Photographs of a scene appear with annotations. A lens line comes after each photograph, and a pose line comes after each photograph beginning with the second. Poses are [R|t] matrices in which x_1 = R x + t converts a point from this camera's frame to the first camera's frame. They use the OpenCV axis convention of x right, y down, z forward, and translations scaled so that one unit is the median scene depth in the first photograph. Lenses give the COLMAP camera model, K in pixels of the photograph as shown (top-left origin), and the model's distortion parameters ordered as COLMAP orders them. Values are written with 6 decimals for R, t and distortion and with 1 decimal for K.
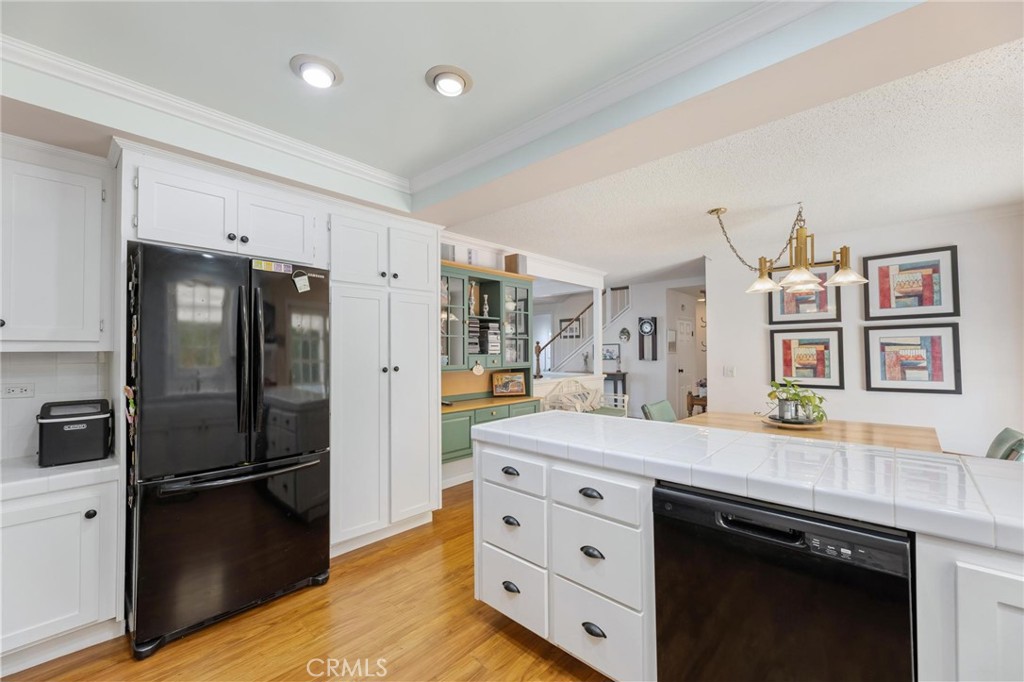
lens RADIAL K [[409.0, 0, 511.9], [0, 409.0, 343.3], [0, 0, 1]] dist [0.002191, 0.000405]
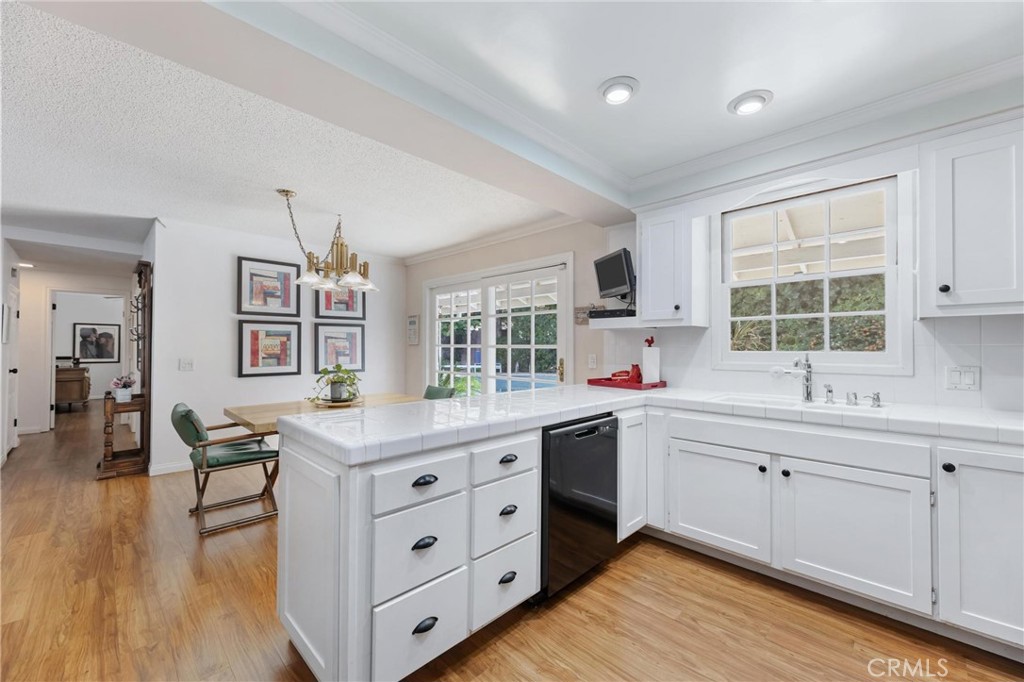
lens RADIAL K [[409.0, 0, 511.1], [0, 409.0, 341.2], [0, 0, 1]] dist [0.002191, 0.000405]
pose [[0.033575, 0.018839, 0.999259, -0.359761], [-0.025728, 0.999507, -0.017979, 0.022362], [-0.999105, -0.025106, 0.034043, 0.364091]]
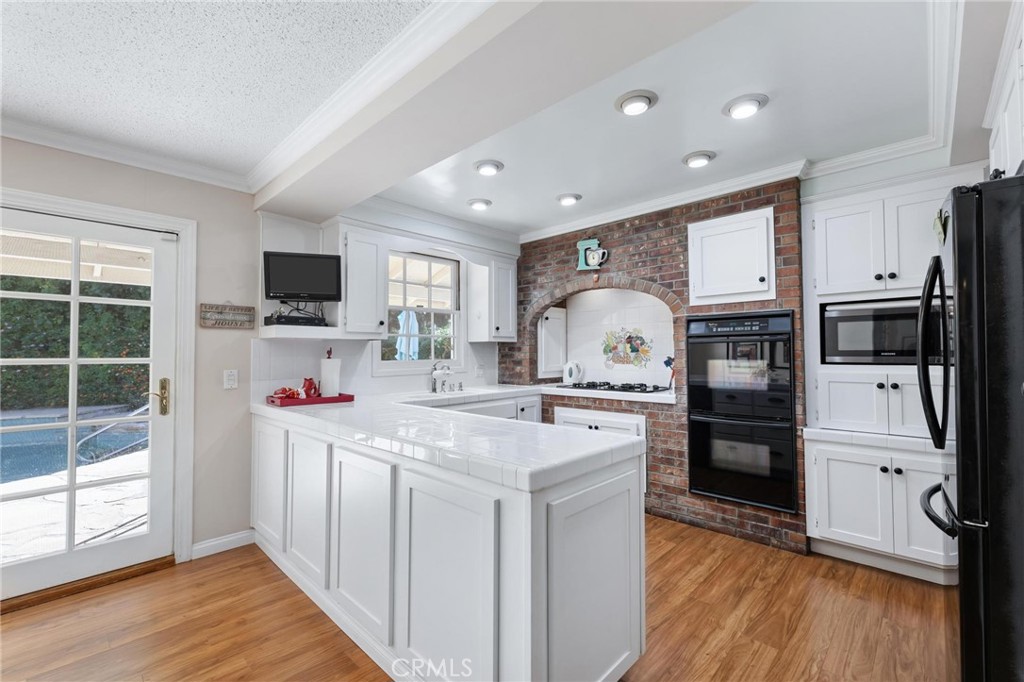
lens RADIAL K [[436.7, 0, 513.4], [0, 436.7, 342.4], [0, 0, 1]] dist [-0.000757, 0.000107]
pose [[-0.999866, 0.012334, 0.010774, 0.074520], [0.011795, 0.998744, -0.048700, 0.026194], [-0.011361, -0.048567, -0.998755, 0.933712]]
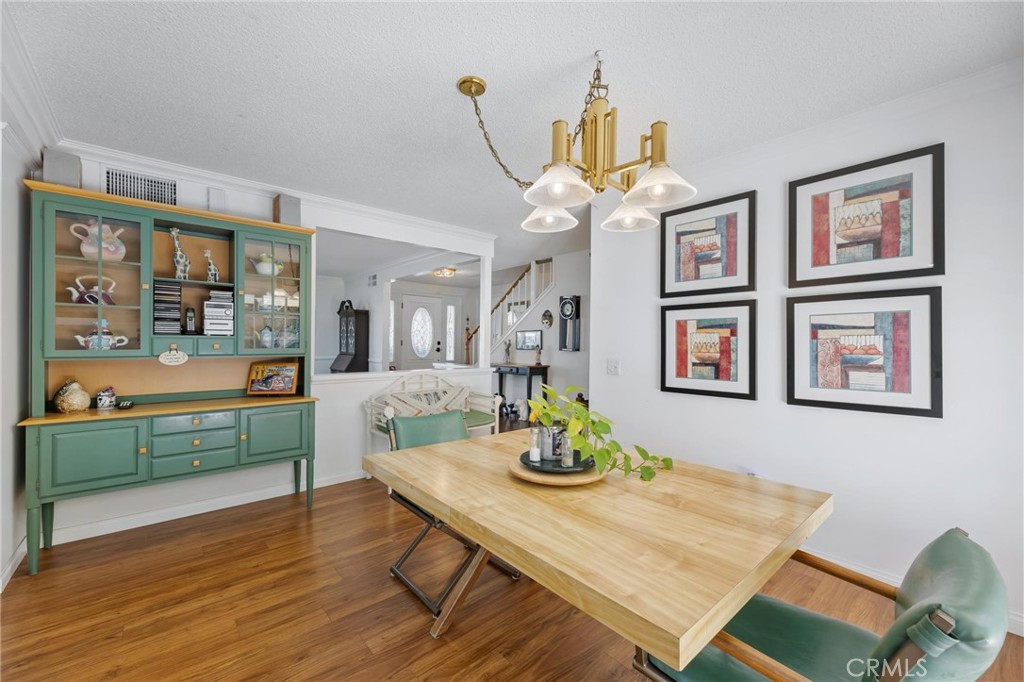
lens RADIAL K [[409.0, 0, 510.3], [0, 409.0, 342.7], [0, 0, 1]] dist [0.002191, 0.000405]
pose [[0.995056, 0.013955, -0.098330, 0.515155], [-0.011894, 0.999698, 0.021515, 0.017497], [0.098600, -0.020240, 0.994921, 0.359835]]
